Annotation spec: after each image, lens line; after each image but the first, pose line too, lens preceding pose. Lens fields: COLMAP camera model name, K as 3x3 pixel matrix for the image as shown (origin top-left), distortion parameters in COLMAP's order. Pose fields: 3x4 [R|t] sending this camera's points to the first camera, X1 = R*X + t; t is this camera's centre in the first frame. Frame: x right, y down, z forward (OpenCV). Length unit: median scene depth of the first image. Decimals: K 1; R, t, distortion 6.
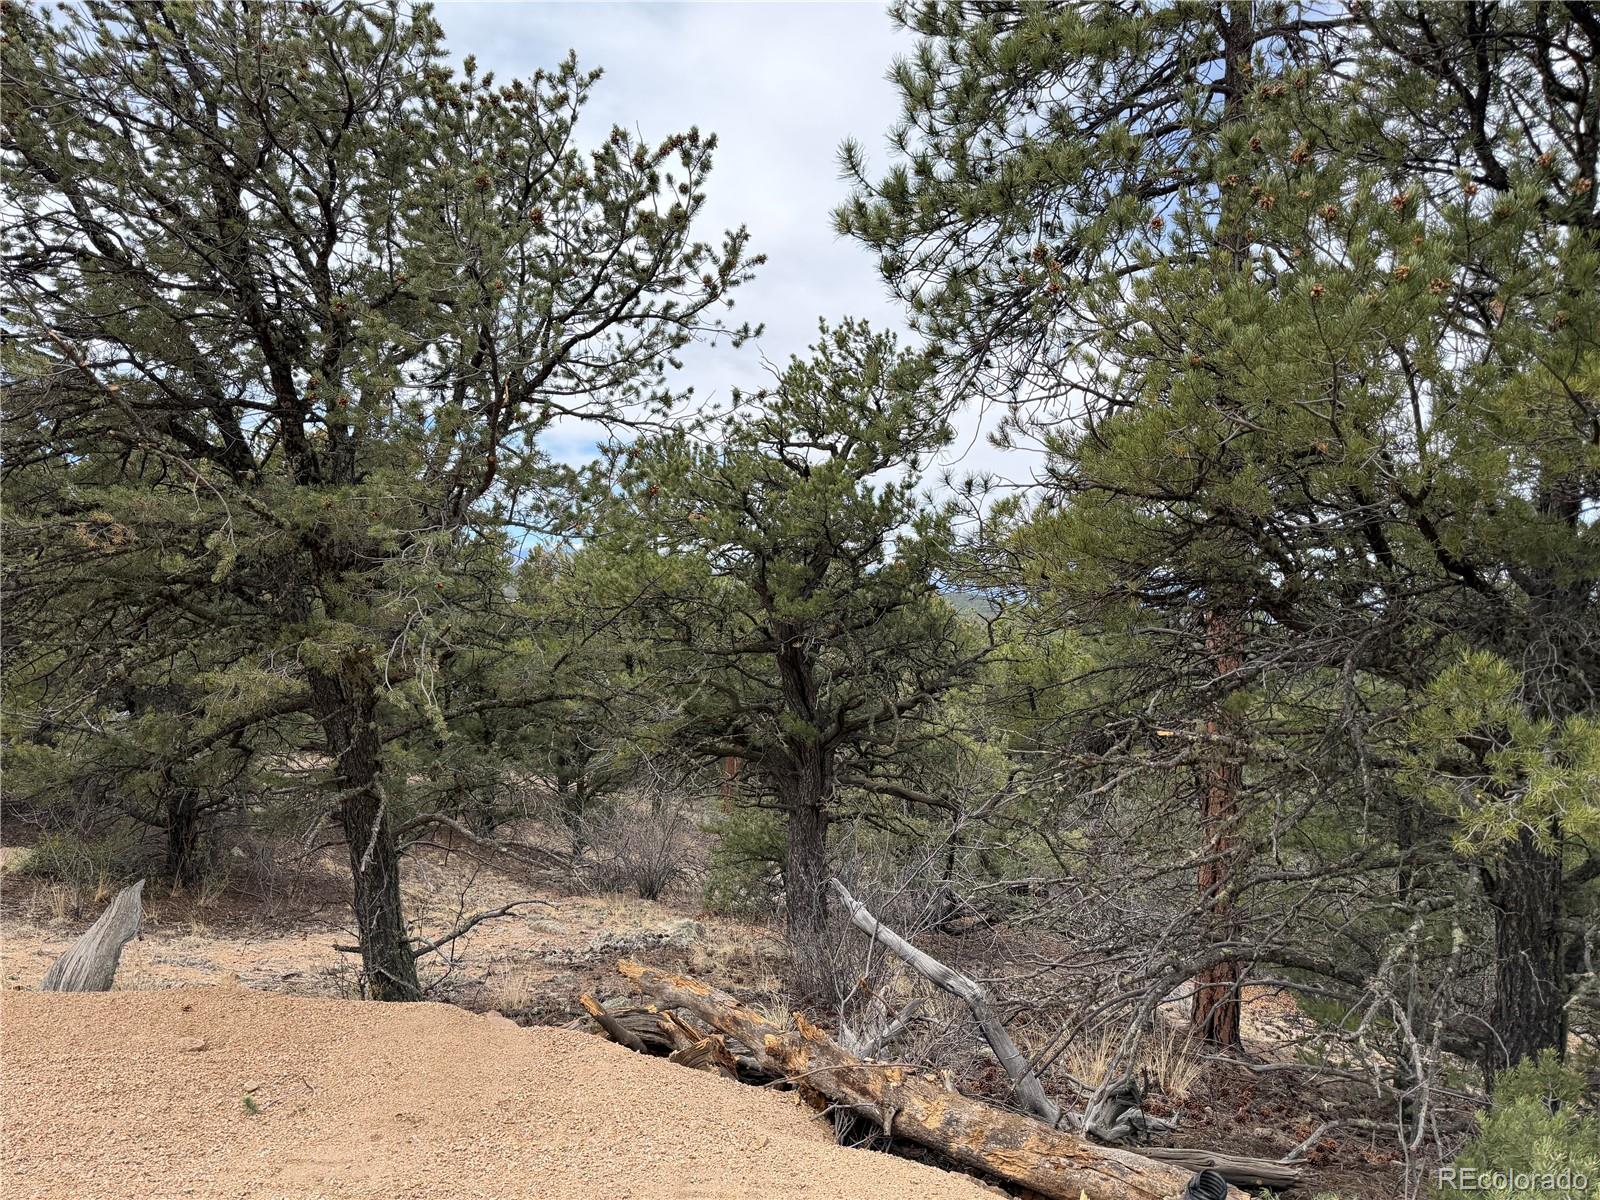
lens RADIAL K [[1136.2, 0, 799.1], [0, 1136.2, 599.3], [0, 0, 1]] dist [0.002018, -0.001778]
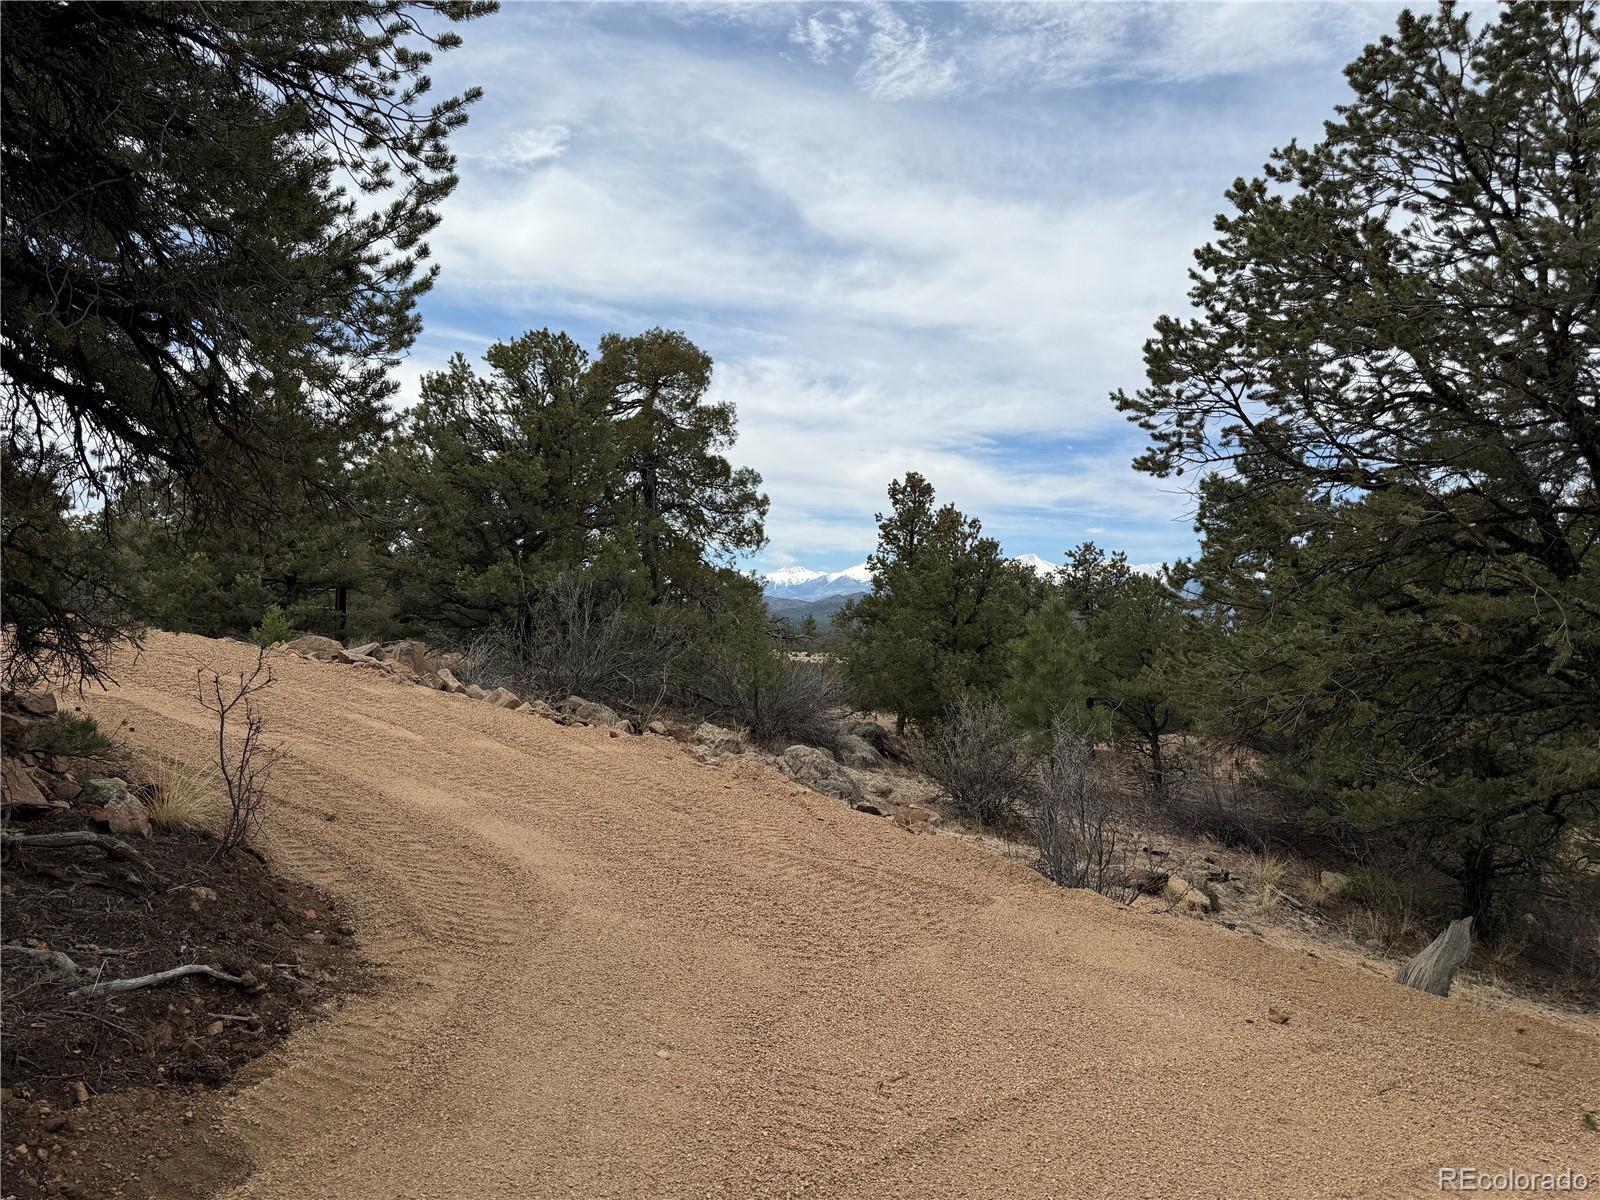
lens RADIAL K [[1136.2, 0, 800.0], [0, 1136.2, 609.9], [0, 0, 1]] dist [0.002018, -0.001778]
pose [[0.524482, -0.014125, -0.851305, 0.063790], [-0.019041, 0.999418, -0.028314, -0.023815], [0.851209, 0.031059, 0.523907, -0.212302]]
